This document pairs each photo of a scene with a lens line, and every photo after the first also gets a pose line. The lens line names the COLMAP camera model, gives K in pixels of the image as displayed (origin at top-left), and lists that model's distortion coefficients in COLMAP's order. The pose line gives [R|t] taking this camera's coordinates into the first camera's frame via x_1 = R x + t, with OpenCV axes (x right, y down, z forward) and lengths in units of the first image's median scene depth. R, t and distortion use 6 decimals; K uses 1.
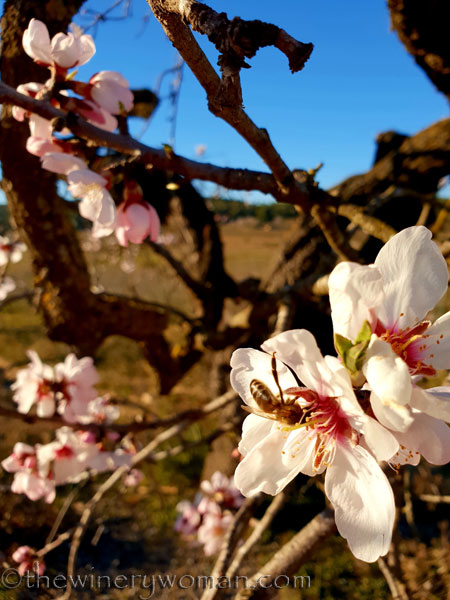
lens RADIAL K [[512.5, 0, 225.0], [0, 512.5, 300.0], [0, 0, 1]] dist [-0.079050, -0.003176]
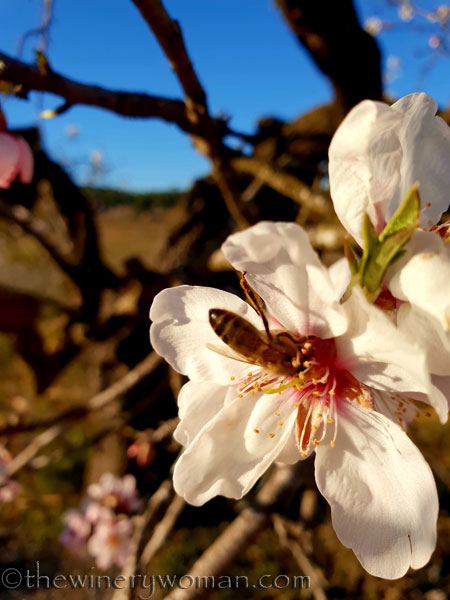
lens RADIAL K [[526.9, 0, 232.2], [0, 526.9, 299.1], [0, 0, 1]] dist [-0.168927, 0.186268]
pose [[0.969464, -0.034020, 0.242861, -0.040112], [0.031203, 0.999394, 0.015439, 0.076244], [-0.243239, -0.007390, 0.969938, 0.230798]]
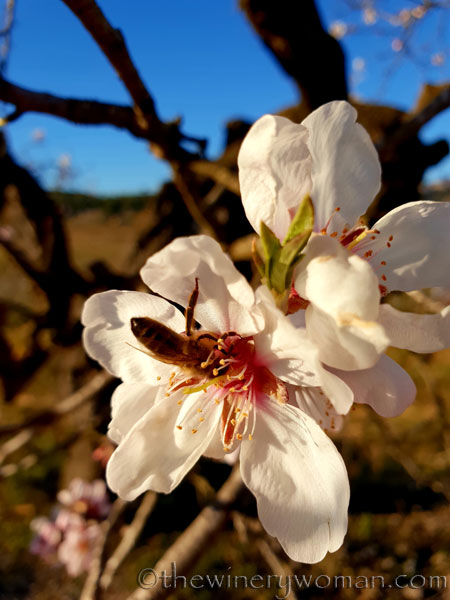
lens RADIAL K [[526.9, 0, 232.2], [0, 526.9, 299.1], [0, 0, 1]] dist [-0.168927, 0.186268]
pose [[0.954579, -0.054071, 0.293011, -0.005929], [0.052298, 0.998535, 0.013888, 0.077019], [-0.293332, 0.002067, 0.956008, 0.199624]]
